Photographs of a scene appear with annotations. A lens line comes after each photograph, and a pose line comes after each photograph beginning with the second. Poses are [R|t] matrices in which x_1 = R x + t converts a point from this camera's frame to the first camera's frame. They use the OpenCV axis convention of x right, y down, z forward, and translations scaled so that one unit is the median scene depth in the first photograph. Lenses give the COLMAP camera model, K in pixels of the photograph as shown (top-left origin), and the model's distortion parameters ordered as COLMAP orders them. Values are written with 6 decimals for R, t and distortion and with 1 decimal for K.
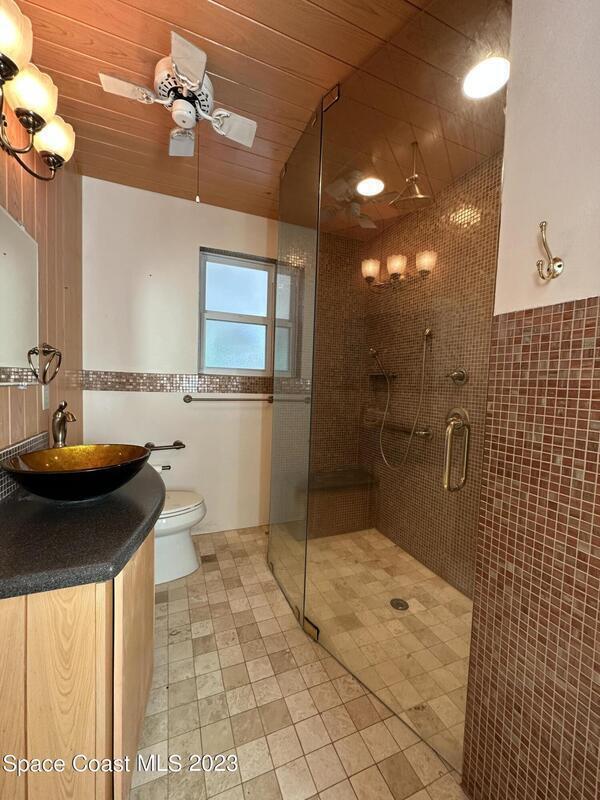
lens RADIAL K [[318.2, 0, 299.7], [0, 318.2, 401.0], [0, 0, 1]] dist [-0.003650, -0.000204]
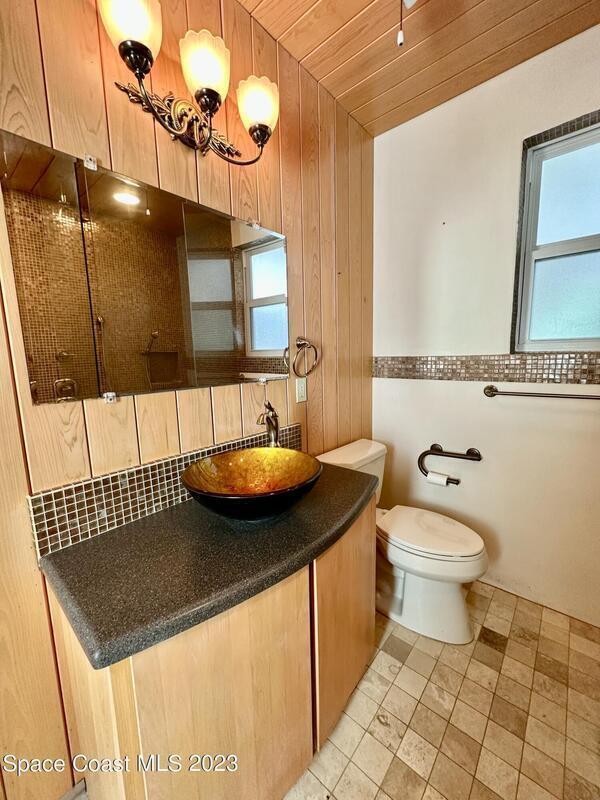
lens RADIAL K [[318.2, 0, 299.2], [0, 318.2, 401.1], [0, 0, 1]] dist [-0.003650, -0.000204]
pose [[0.447777, 0.082729, -0.890310, 0.074752], [-0.009805, 0.996105, 0.087628, -0.044392], [0.894092, -0.030509, 0.446844, 0.356311]]
